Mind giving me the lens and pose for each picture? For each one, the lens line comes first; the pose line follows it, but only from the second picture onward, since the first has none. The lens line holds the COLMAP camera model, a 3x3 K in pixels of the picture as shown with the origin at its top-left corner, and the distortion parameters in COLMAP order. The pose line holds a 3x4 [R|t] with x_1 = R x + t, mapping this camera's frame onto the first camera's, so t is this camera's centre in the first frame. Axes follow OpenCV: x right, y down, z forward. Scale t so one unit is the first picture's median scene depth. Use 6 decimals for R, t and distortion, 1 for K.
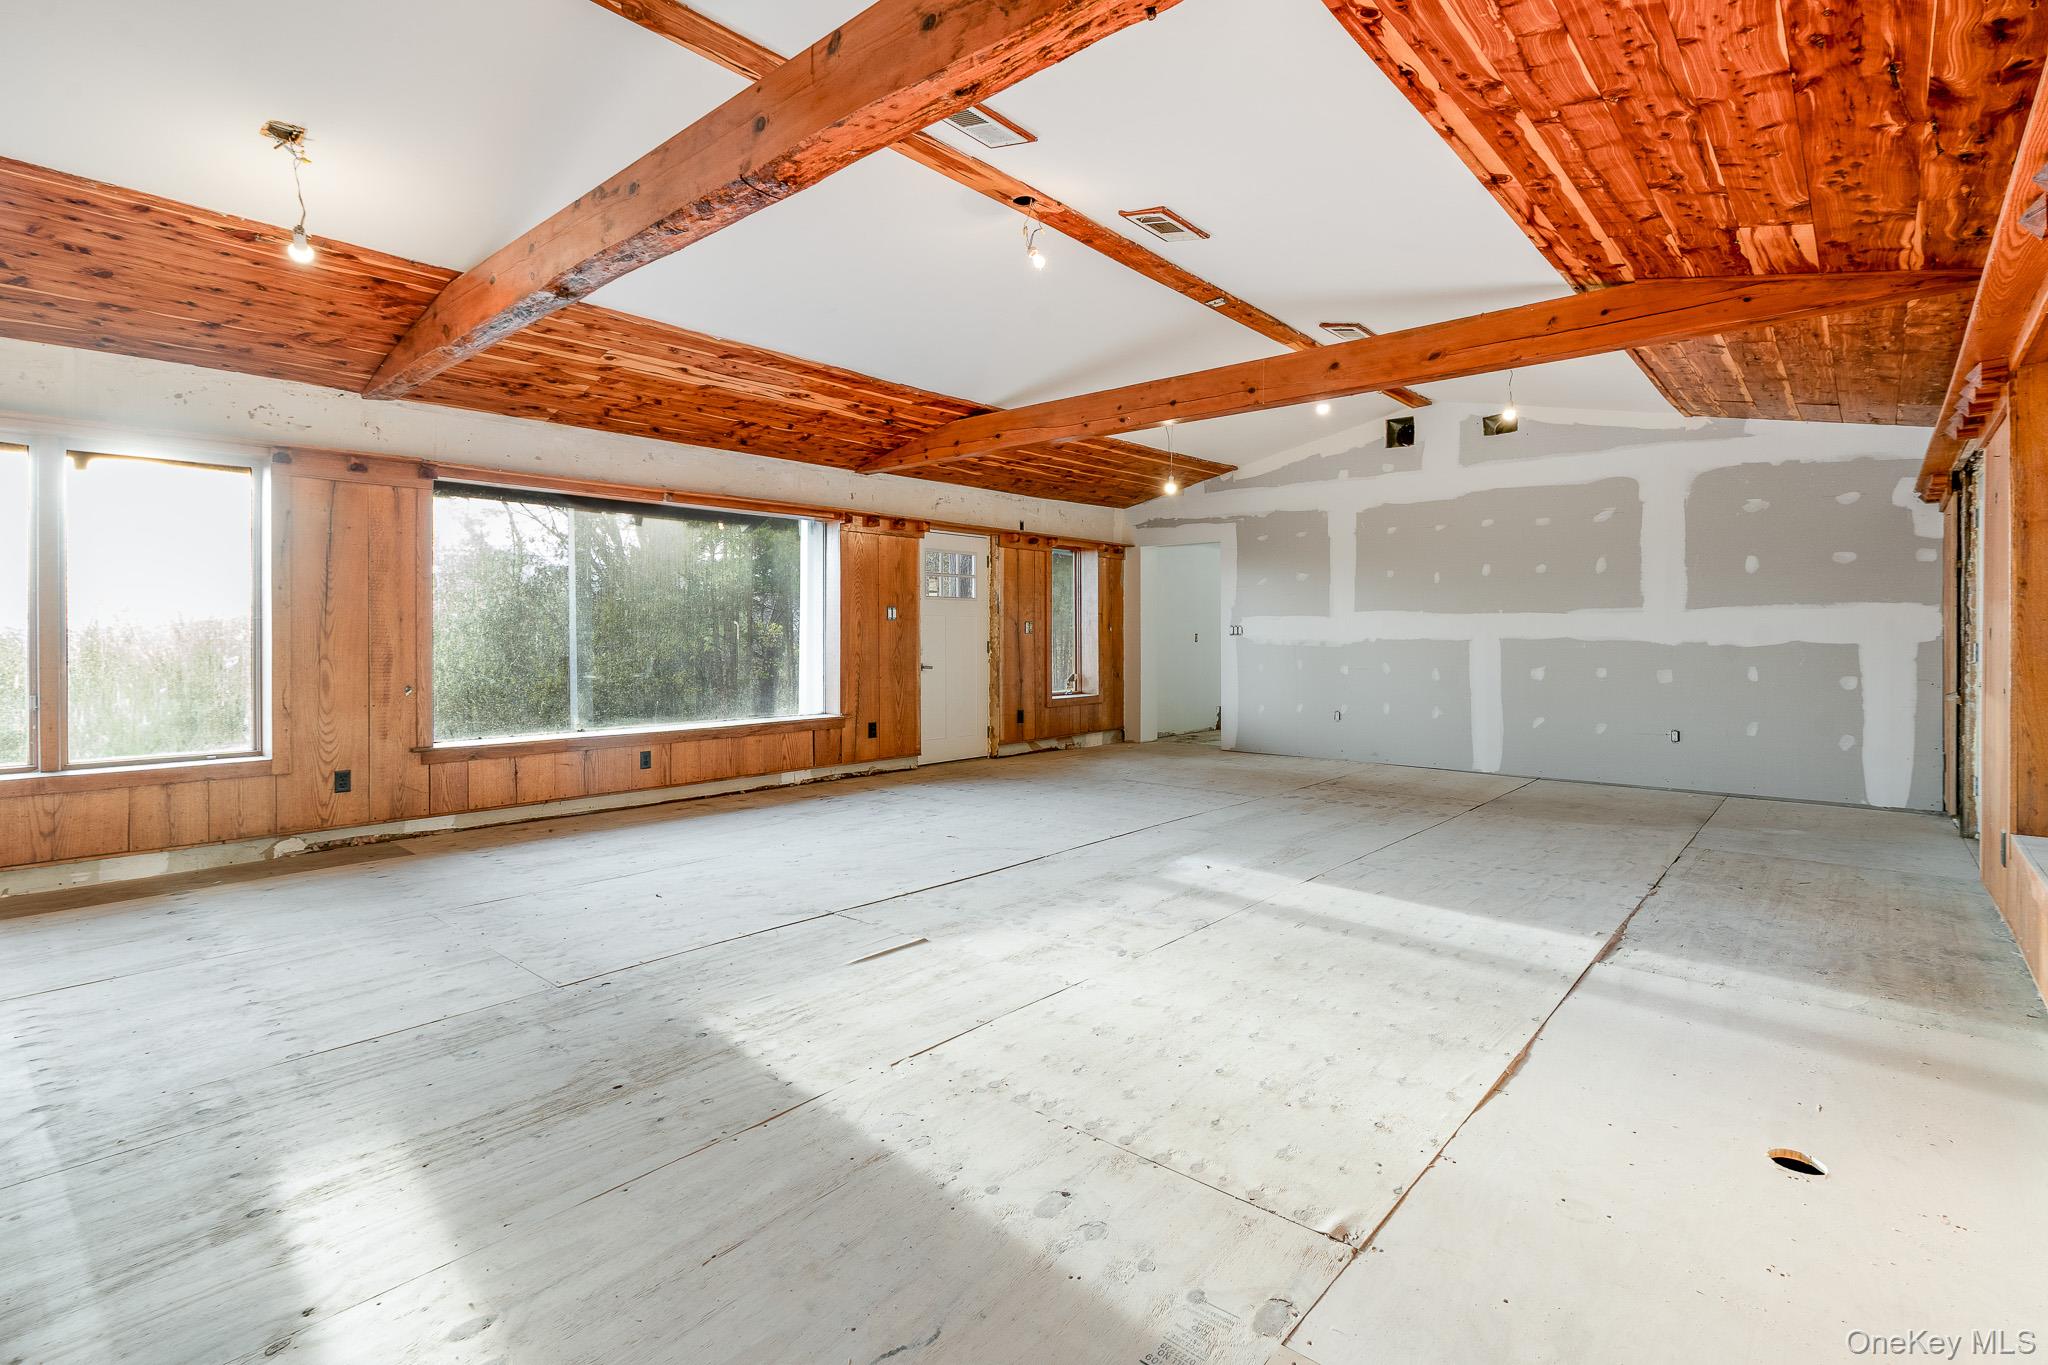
lens RADIAL K [[956.5, 0, 1030.0], [0, 956.5, 643.9], [0, 0, 1]] dist [-0.010743, 0.000597]
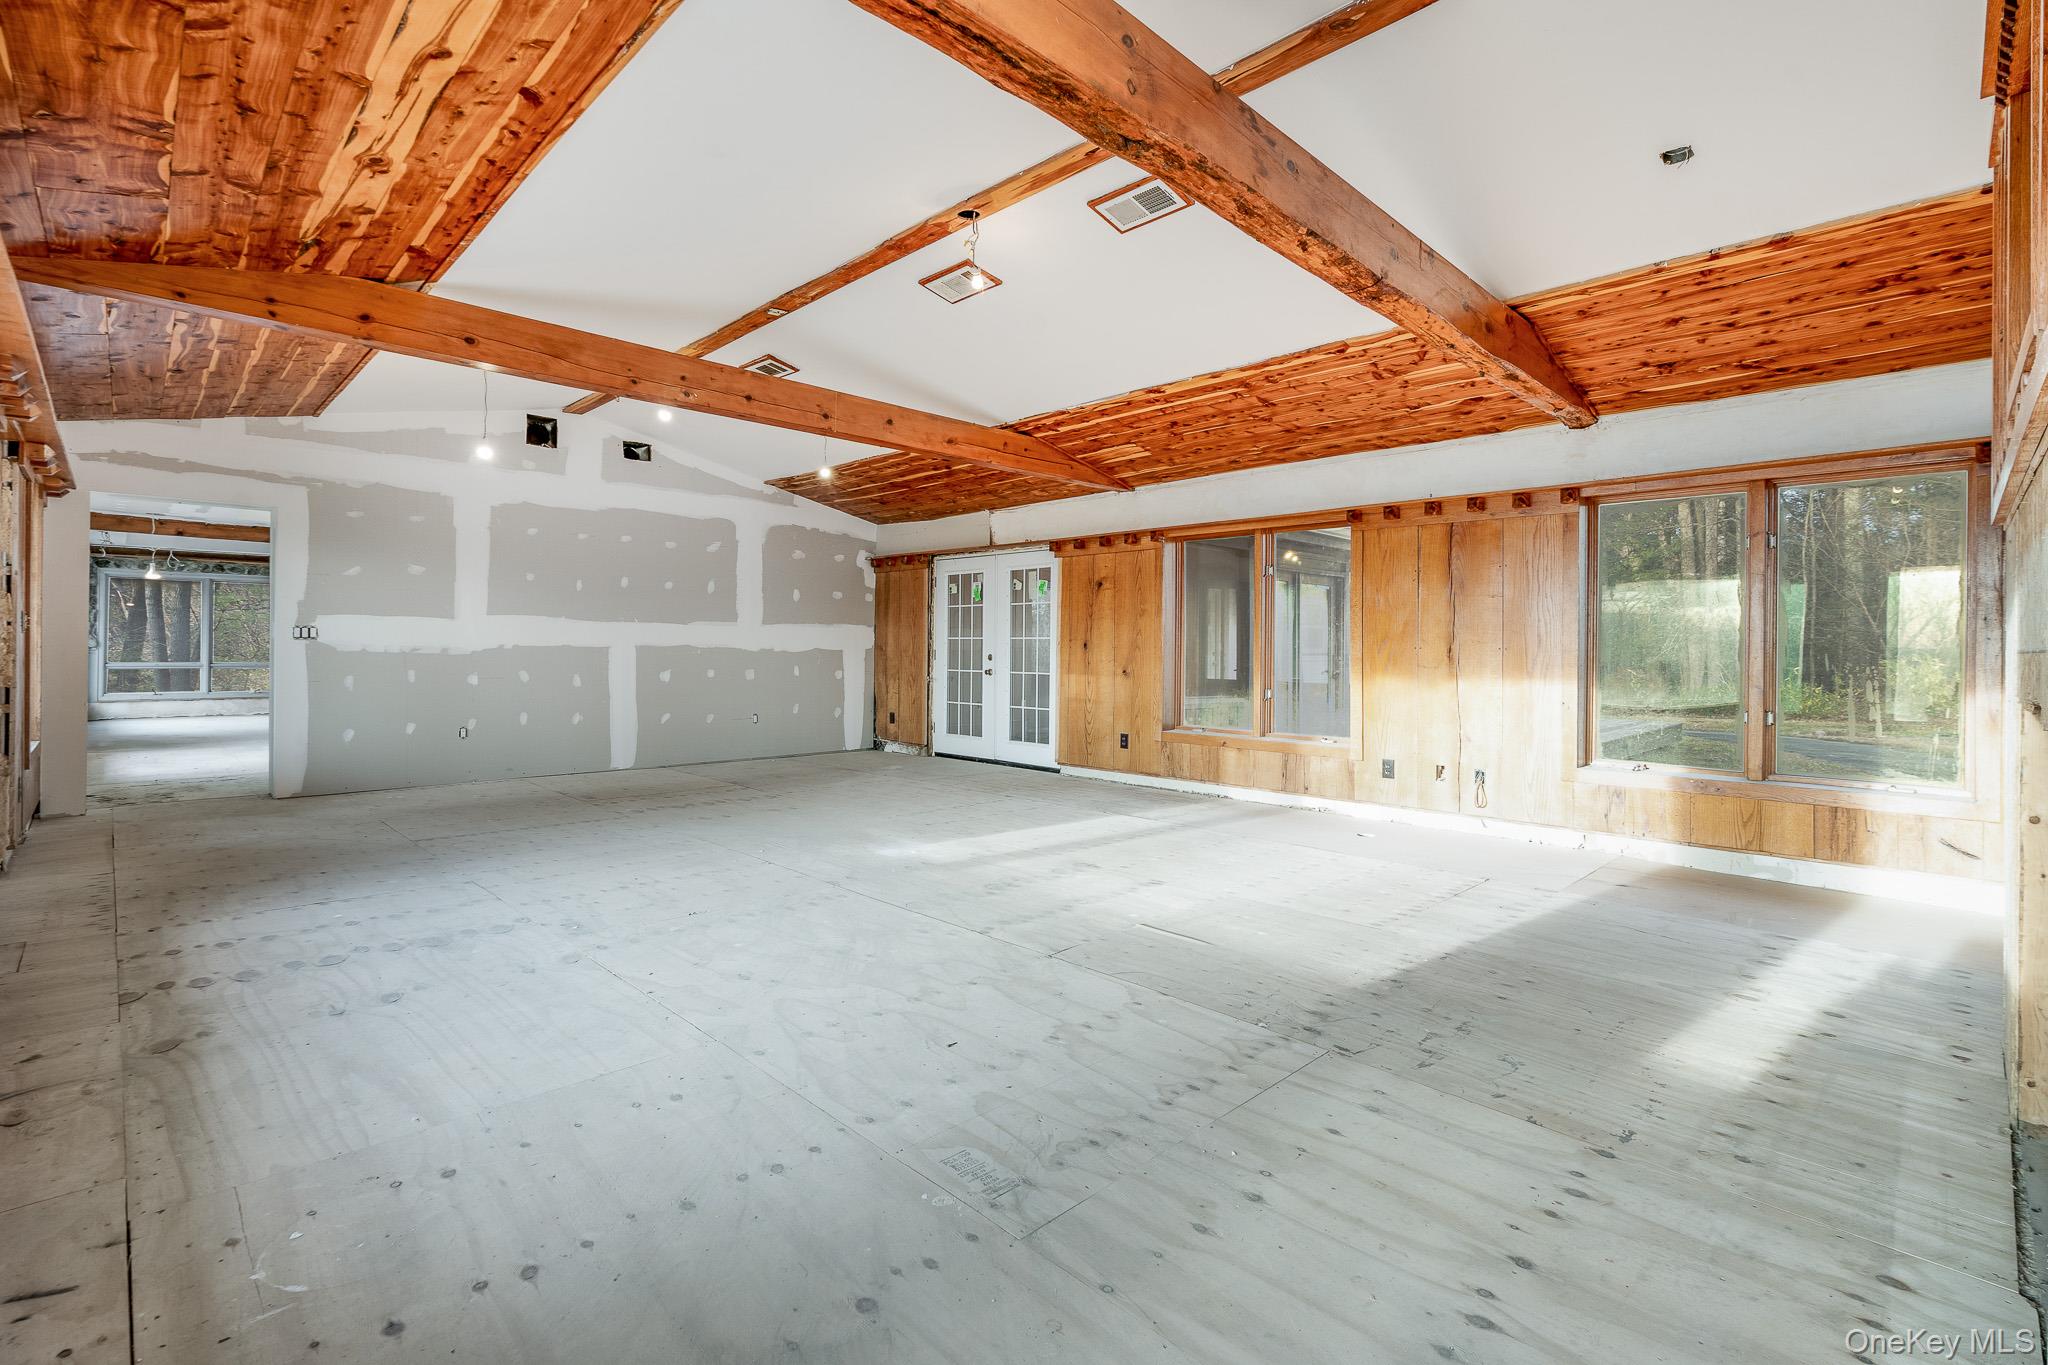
lens RADIAL K [[931.3, 0, 997.4], [0, 931.3, 649.1], [0, 0, 1]] dist [-0.011083, 0.000119]
pose [[0.092932, -0.001099, 0.995672, -0.582831], [-0.001119, 0.999999, 0.001208, -0.003271], [-0.995672, -0.001226, 0.092930, 0.520835]]
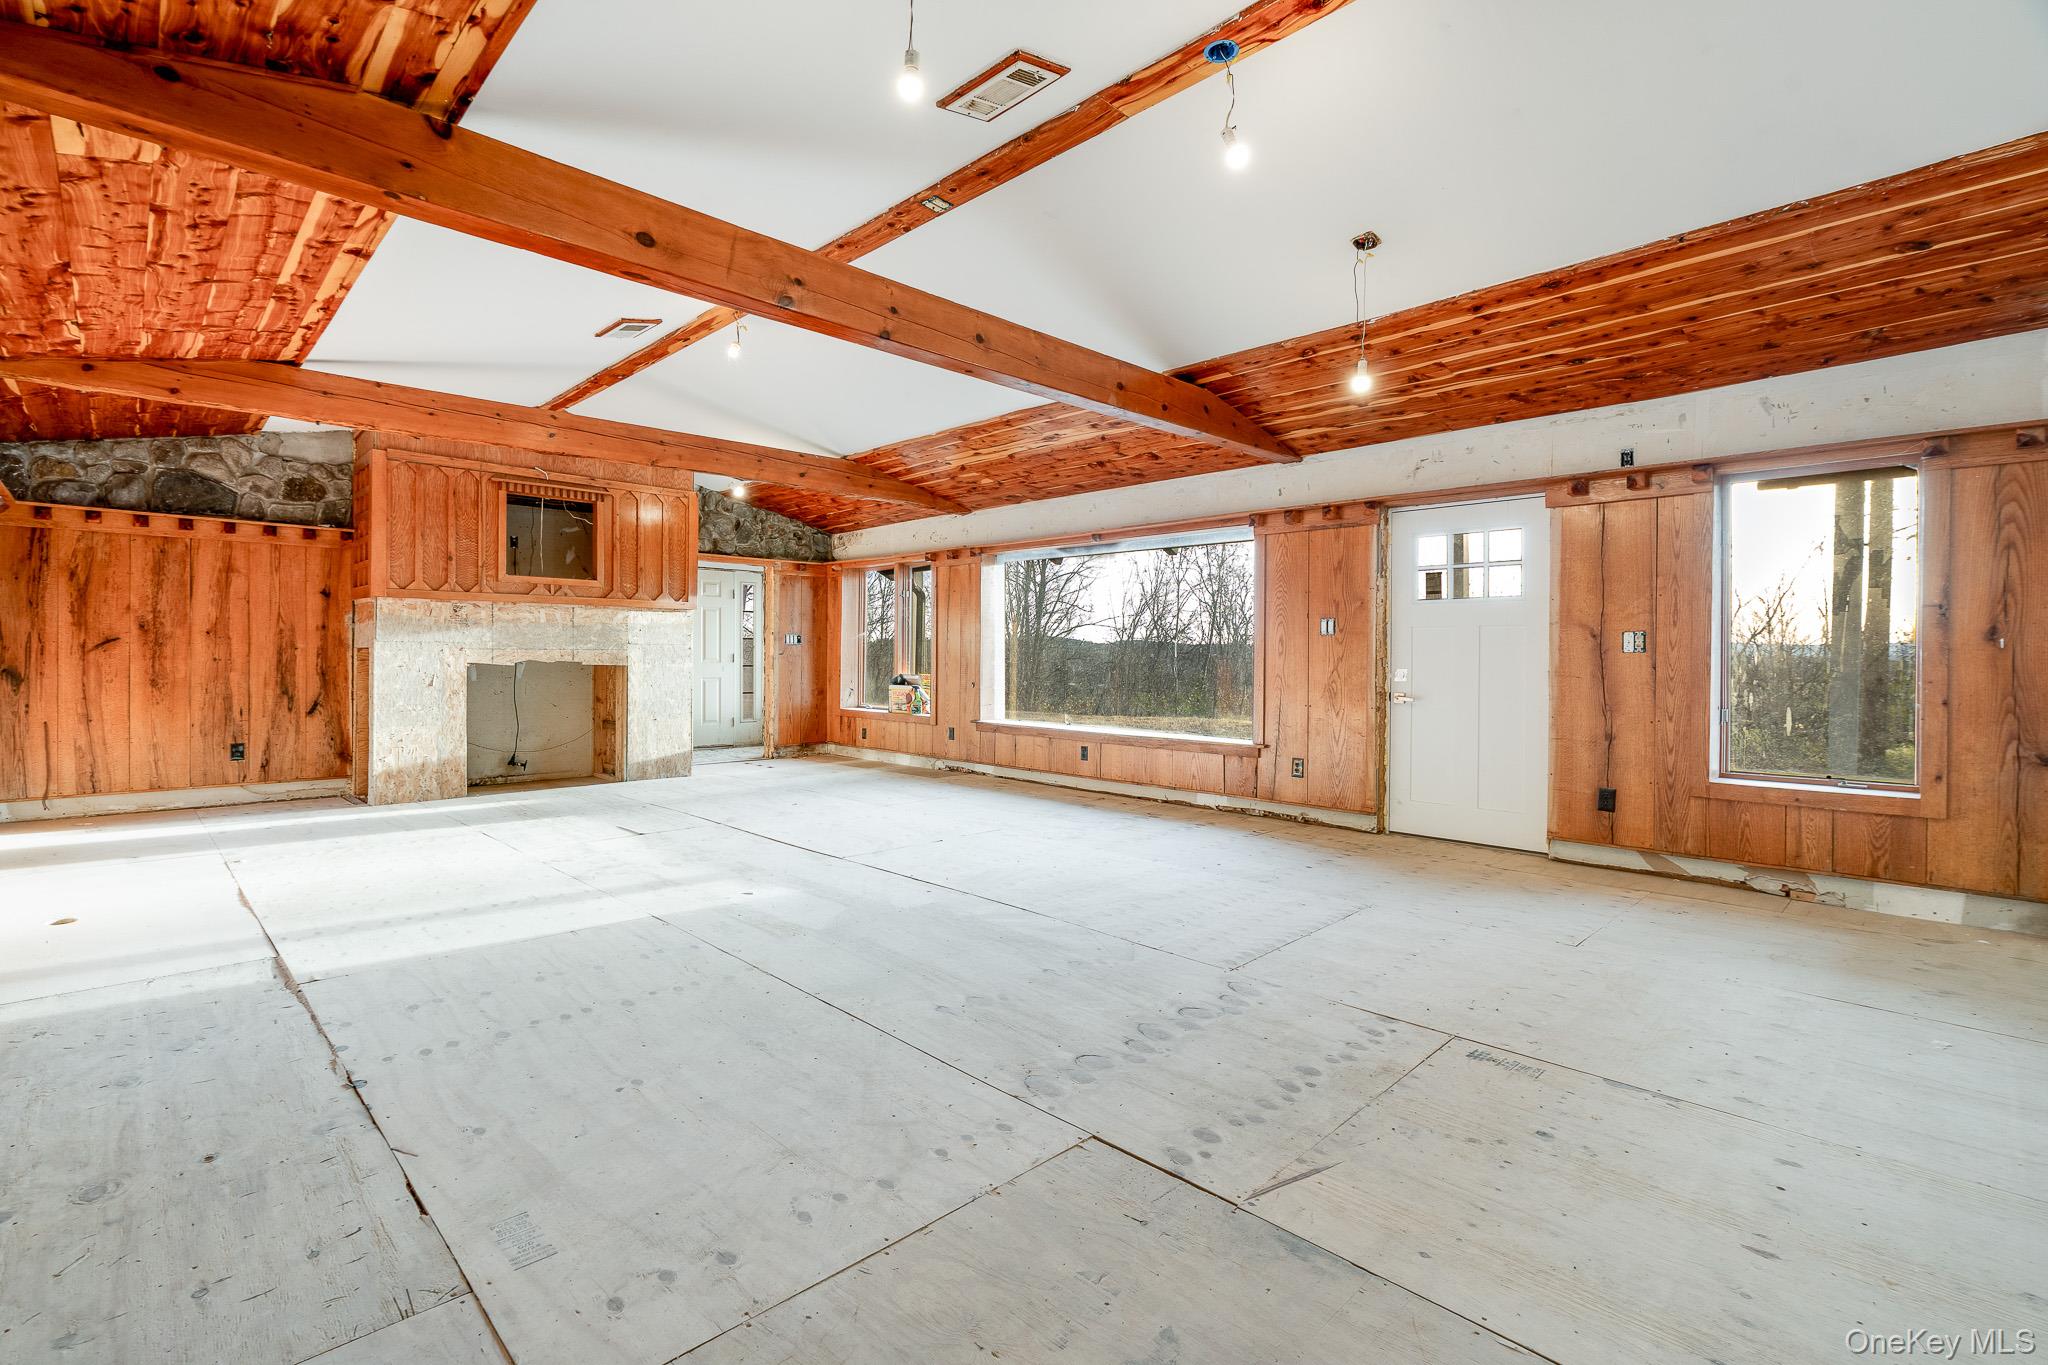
lens RADIAL K [[931.3, 0, 997.4], [0, 931.3, 649.1], [0, 0, 1]] dist [-0.011083, 0.000119]
pose [[-0.090259, -0.004230, -0.995909, 0.705759], [-0.014666, 0.999888, -0.002918, -0.007229], [0.995810, 0.014343, -0.090311, 0.864585]]
